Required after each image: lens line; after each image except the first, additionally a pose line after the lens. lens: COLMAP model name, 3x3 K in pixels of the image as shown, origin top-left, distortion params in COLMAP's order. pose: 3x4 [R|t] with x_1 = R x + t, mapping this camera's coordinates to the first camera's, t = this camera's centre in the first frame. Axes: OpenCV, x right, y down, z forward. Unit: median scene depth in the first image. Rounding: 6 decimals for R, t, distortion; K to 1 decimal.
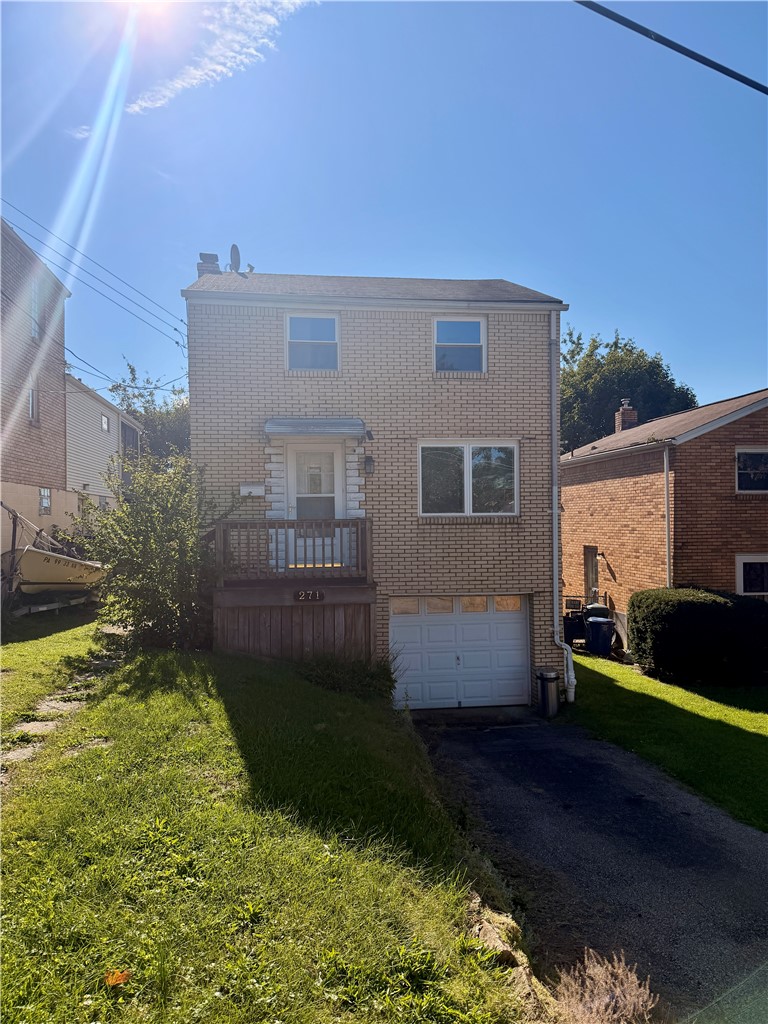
lens RADIAL K [[736.9, 0, 383.3], [0, 736.9, 530.4], [0, 0, 1]] dist [0.022866, -0.005693]
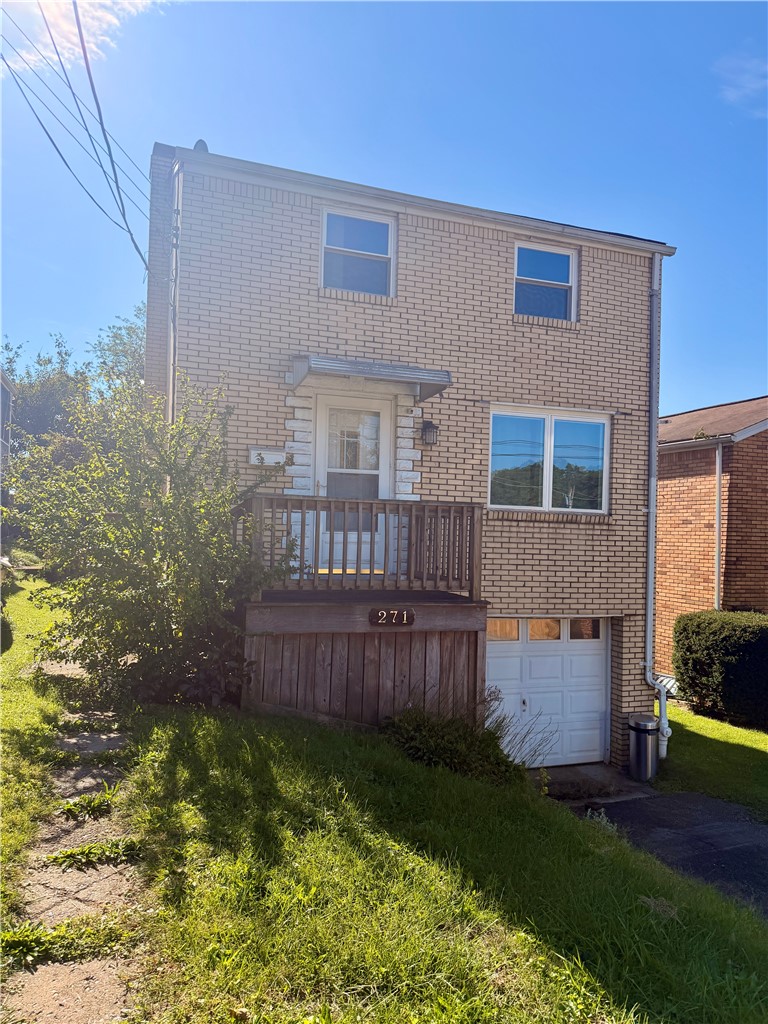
lens RADIAL K [[736.9, 0, 383.3], [0, 736.9, 530.4], [0, 0, 1]] dist [0.022866, -0.005693]
pose [[0.978394, 0.040562, 0.202729, -0.202390], [-0.037372, 0.999110, -0.019537, 0.021063], [-0.203341, 0.011538, 0.979040, 0.308954]]
